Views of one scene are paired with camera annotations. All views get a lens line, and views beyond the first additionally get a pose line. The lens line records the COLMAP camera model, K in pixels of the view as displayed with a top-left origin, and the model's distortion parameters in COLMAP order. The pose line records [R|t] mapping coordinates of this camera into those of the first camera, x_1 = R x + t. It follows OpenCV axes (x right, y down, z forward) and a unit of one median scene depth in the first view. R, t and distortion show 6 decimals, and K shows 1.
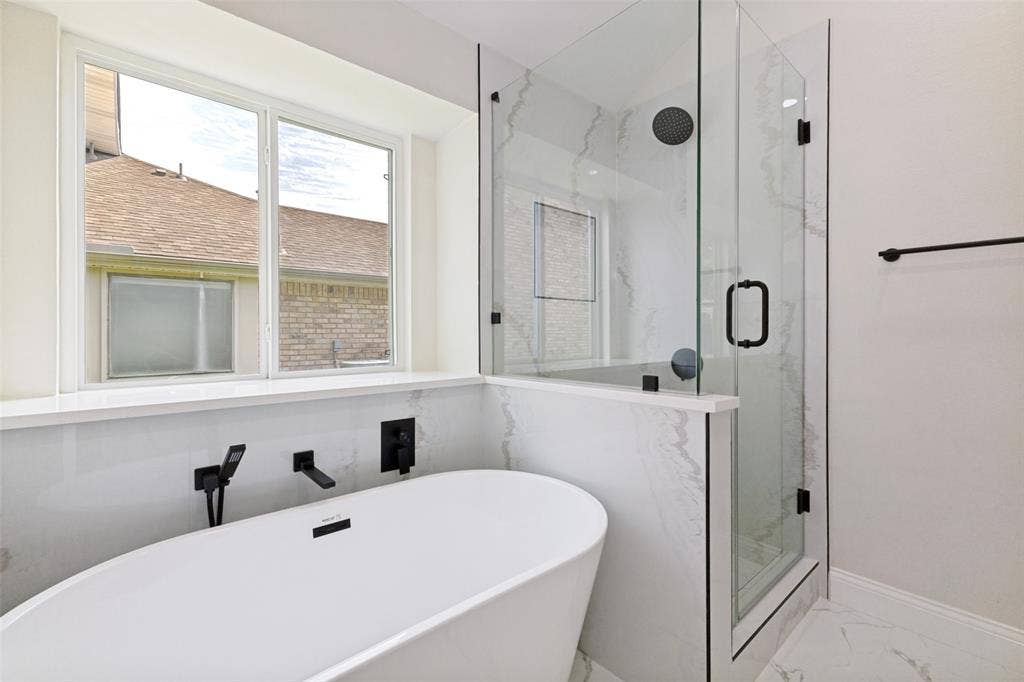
lens RADIAL K [[438.1, 0, 513.3], [0, 438.1, 336.2], [0, 0, 1]] dist [0.009004, -0.000317]
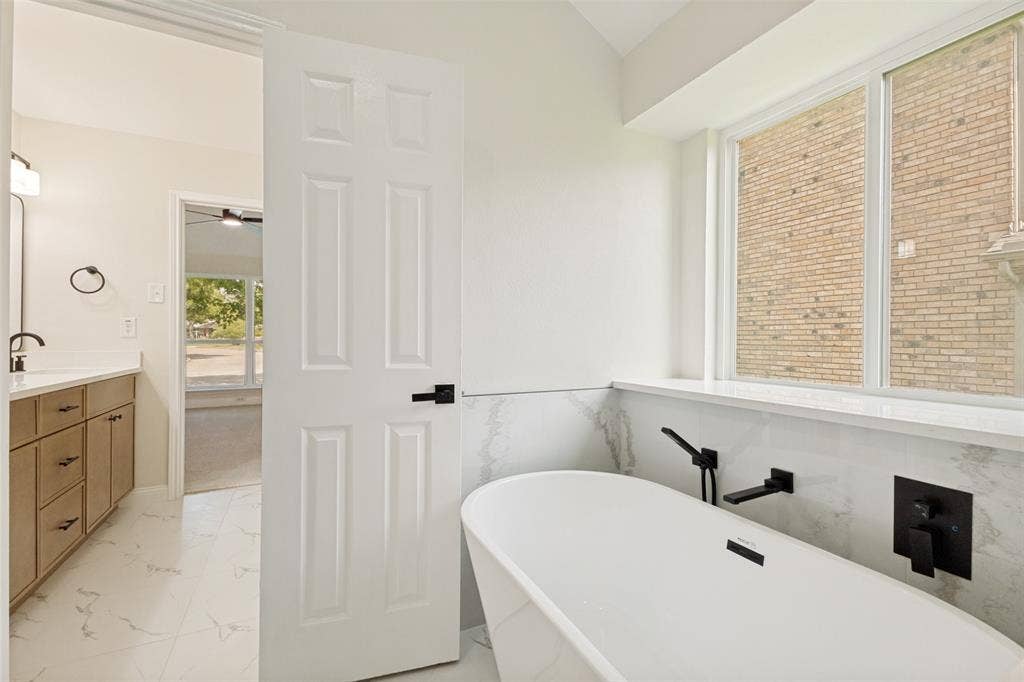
lens RADIAL K [[438.1, 0, 513.3], [0, 438.1, 336.2], [0, 0, 1]] dist [0.009004, -0.000317]
pose [[-0.235818, 0.002642, -0.971794, 0.494938], [-0.005247, 0.999978, 0.003992, -0.012891], [0.971783, 0.006041, -0.235799, 0.621825]]
